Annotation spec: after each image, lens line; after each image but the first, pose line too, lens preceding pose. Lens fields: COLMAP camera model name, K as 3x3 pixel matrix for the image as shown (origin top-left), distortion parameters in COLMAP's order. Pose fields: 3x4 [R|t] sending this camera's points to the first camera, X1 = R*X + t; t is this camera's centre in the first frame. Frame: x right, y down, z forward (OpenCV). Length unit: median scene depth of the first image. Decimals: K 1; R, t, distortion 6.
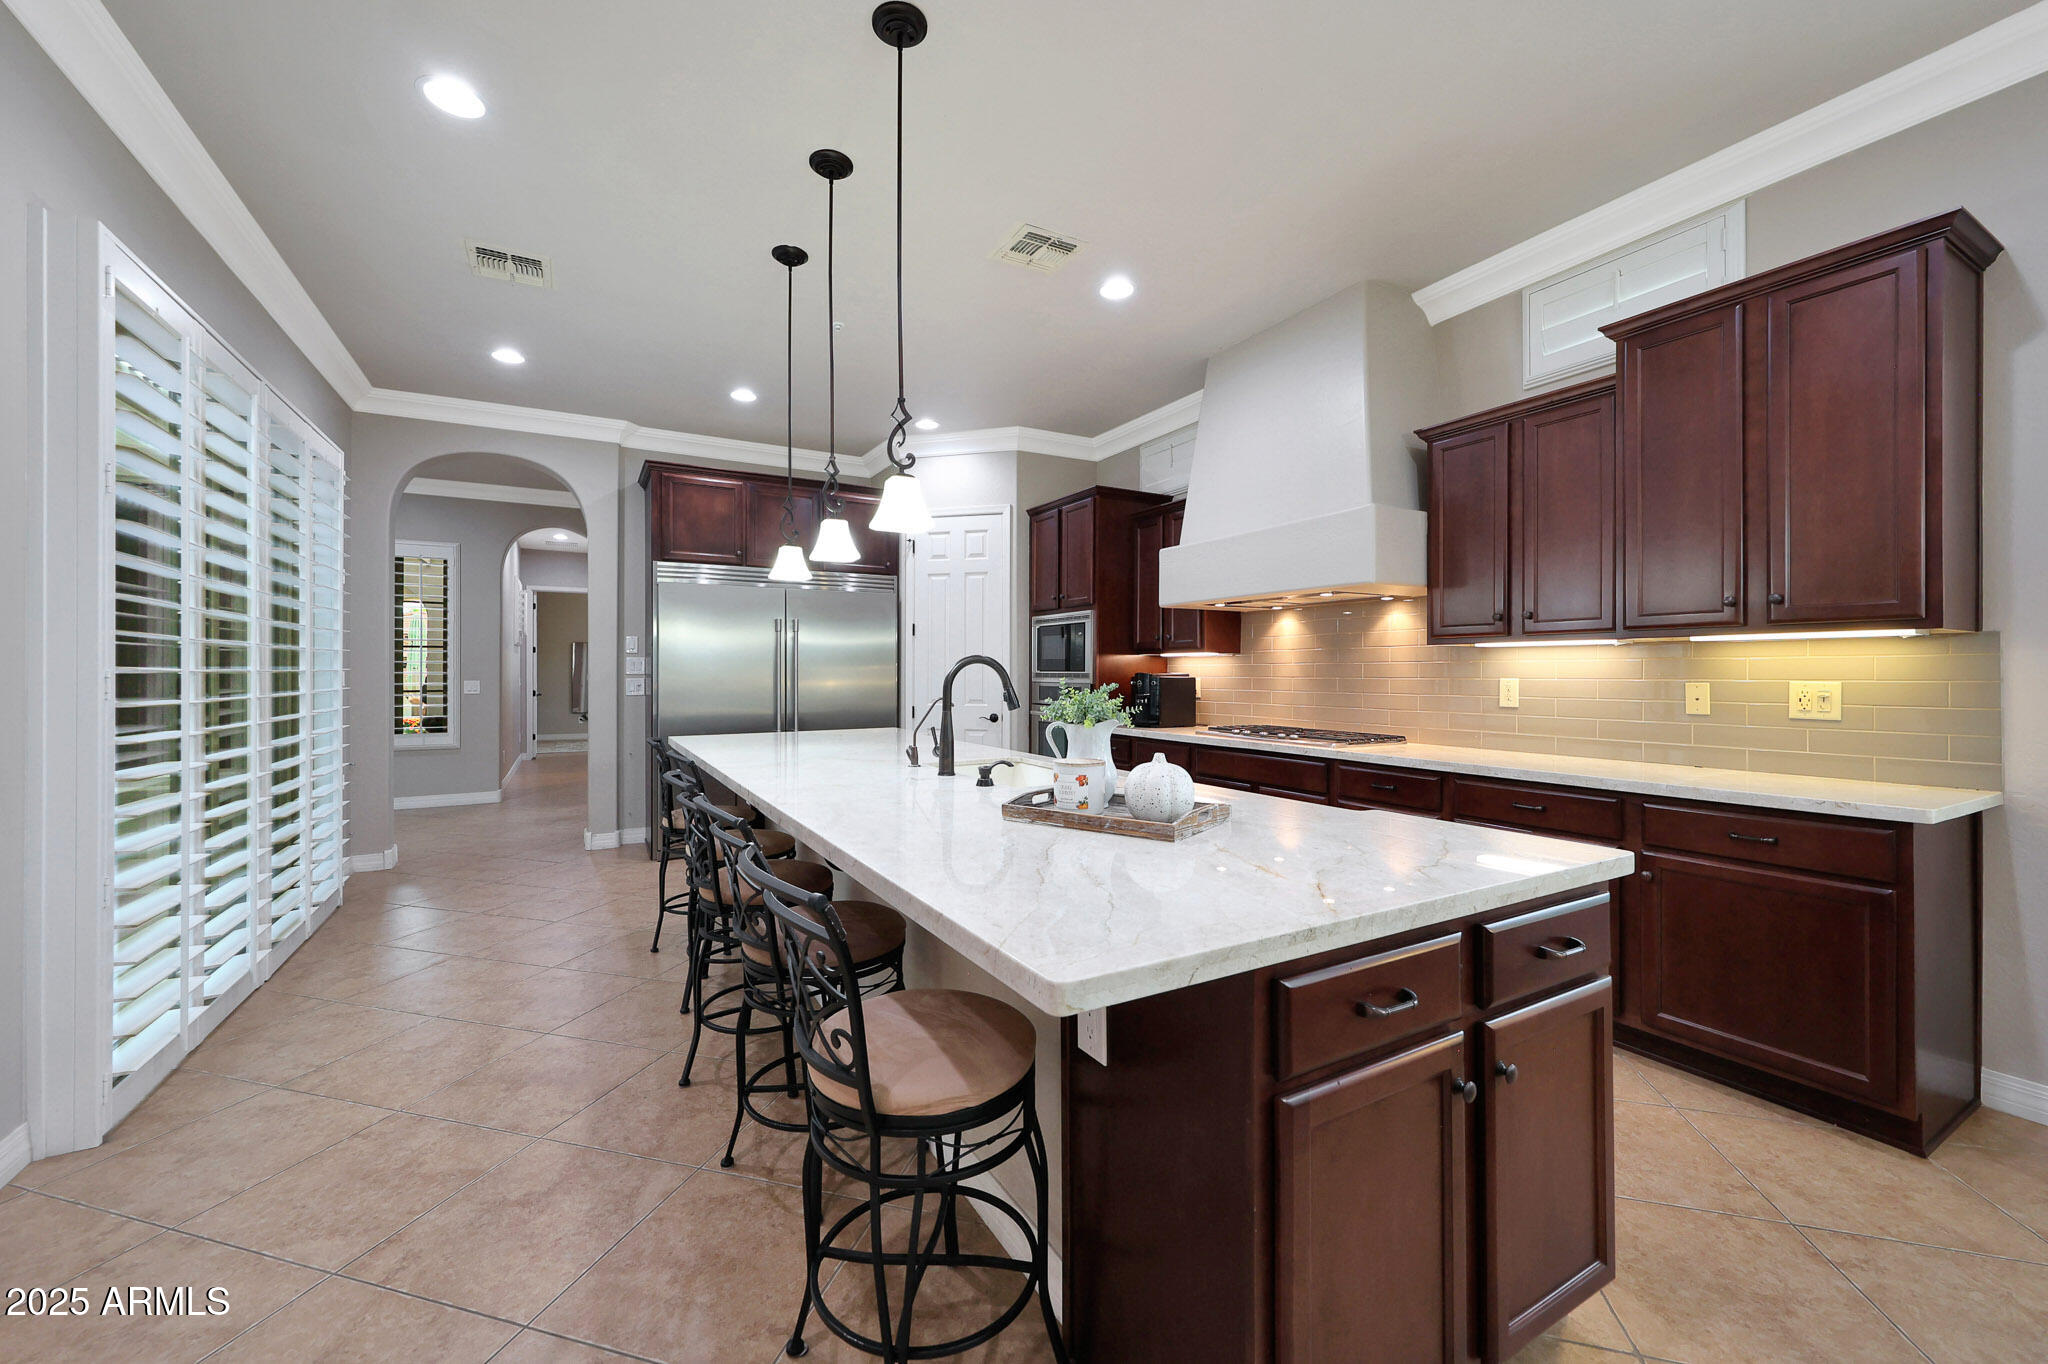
lens RADIAL K [[759.4, 0, 1023.9], [0, 759.4, 672.7], [0, 0, 1]] dist [0.009129, 0.000005]
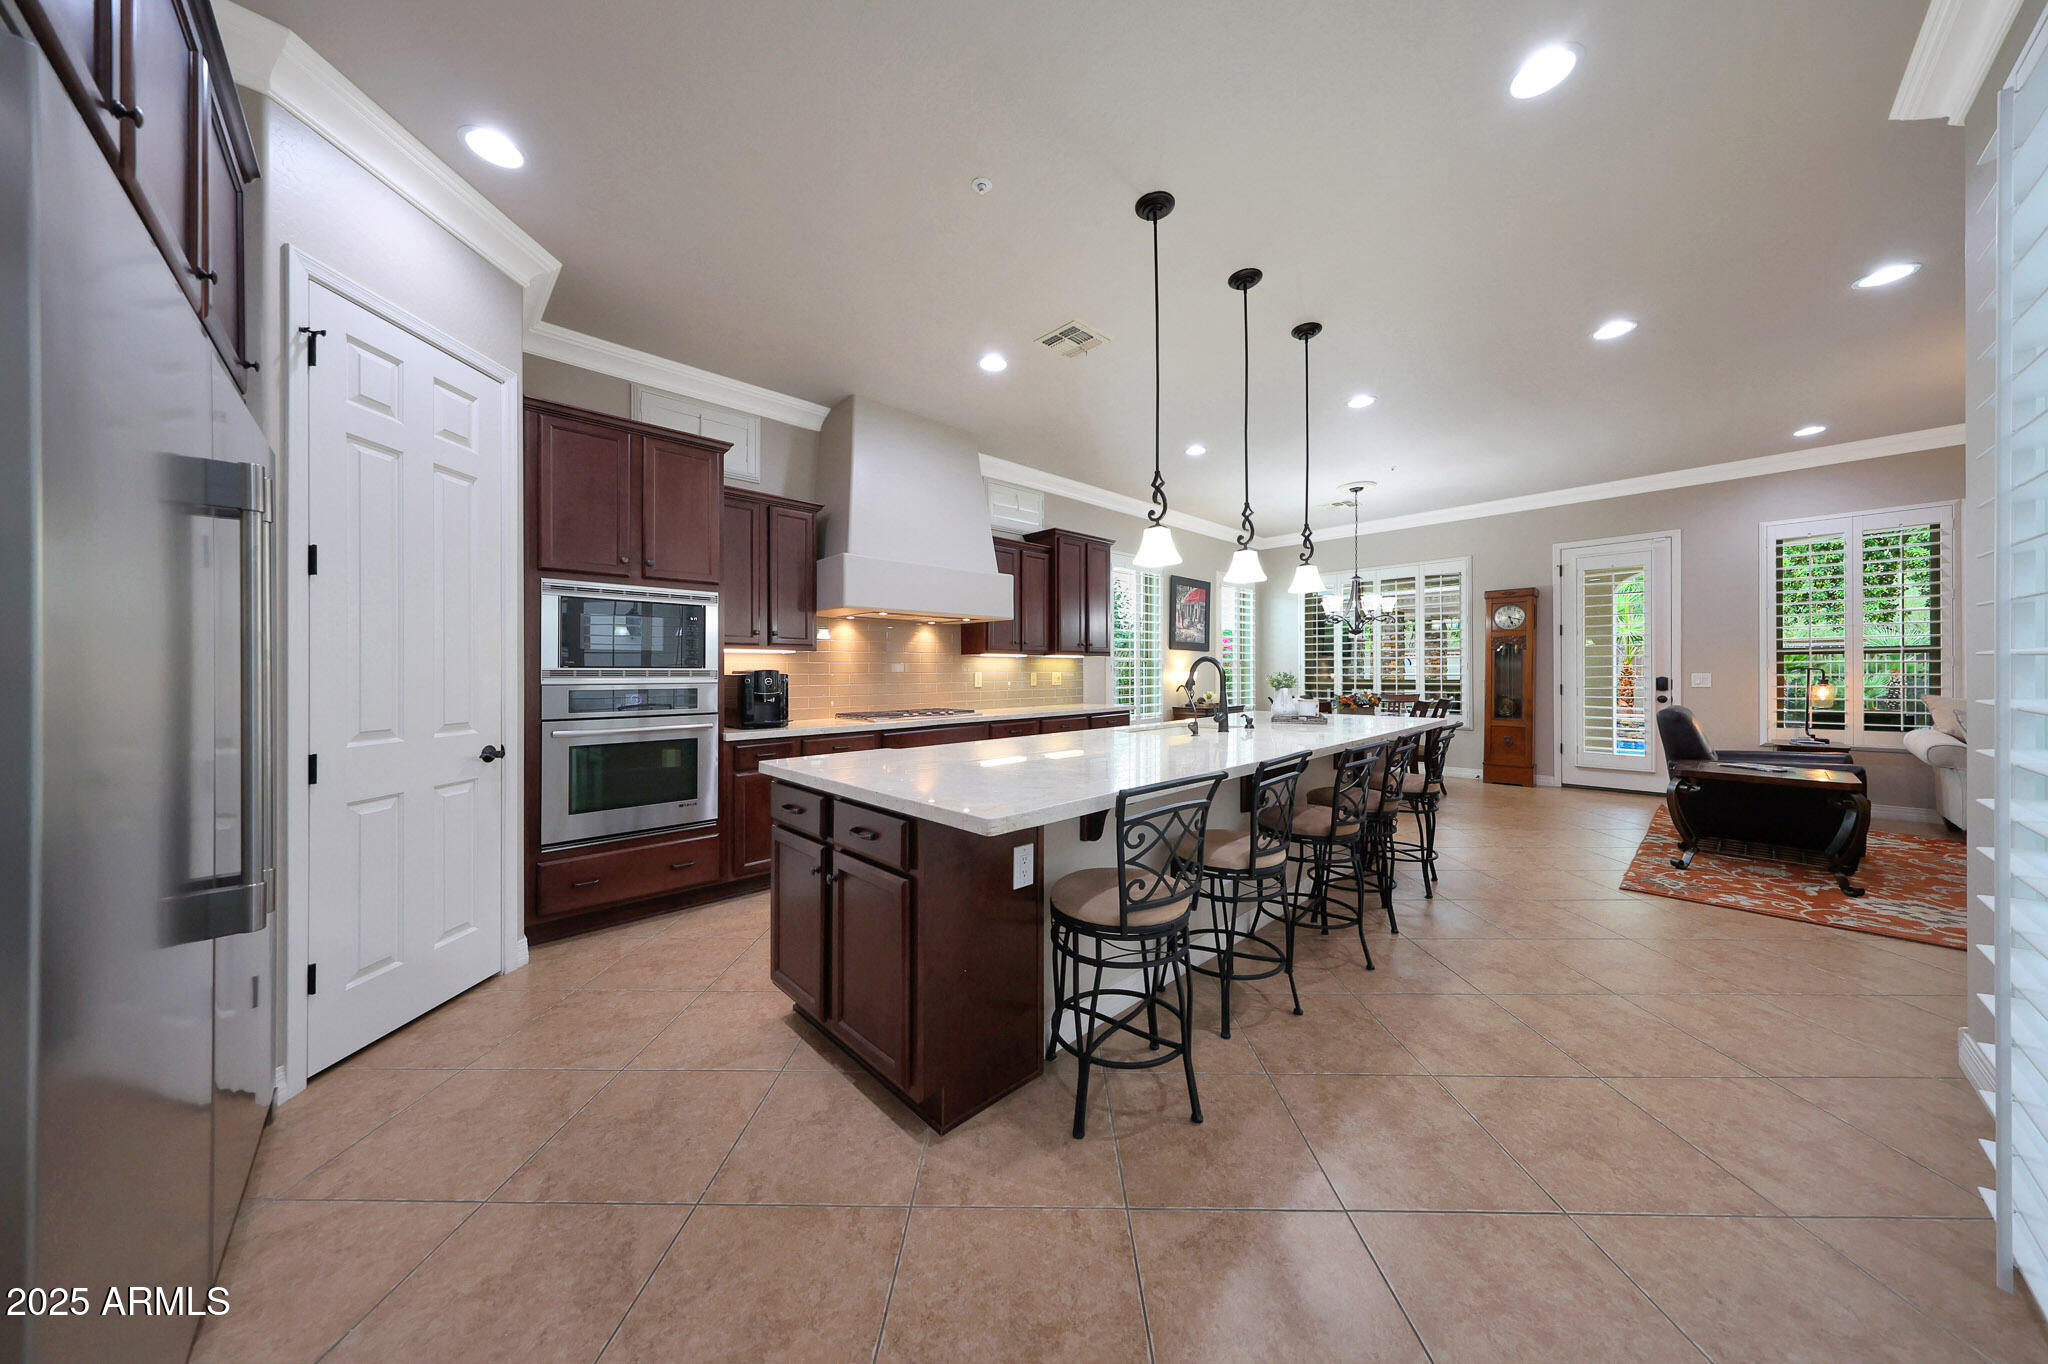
lens RADIAL K [[664.0, 0, 1029.0], [0, 664.0, 673.3], [0, 0, 1]] dist [-0.017389, 0.017748]
pose [[-0.244769, -0.002182, 0.969579, -0.895246], [0.005934, 0.999975, 0.003748, 0.003394], [-0.969563, 0.006671, -0.244750, 1.098290]]
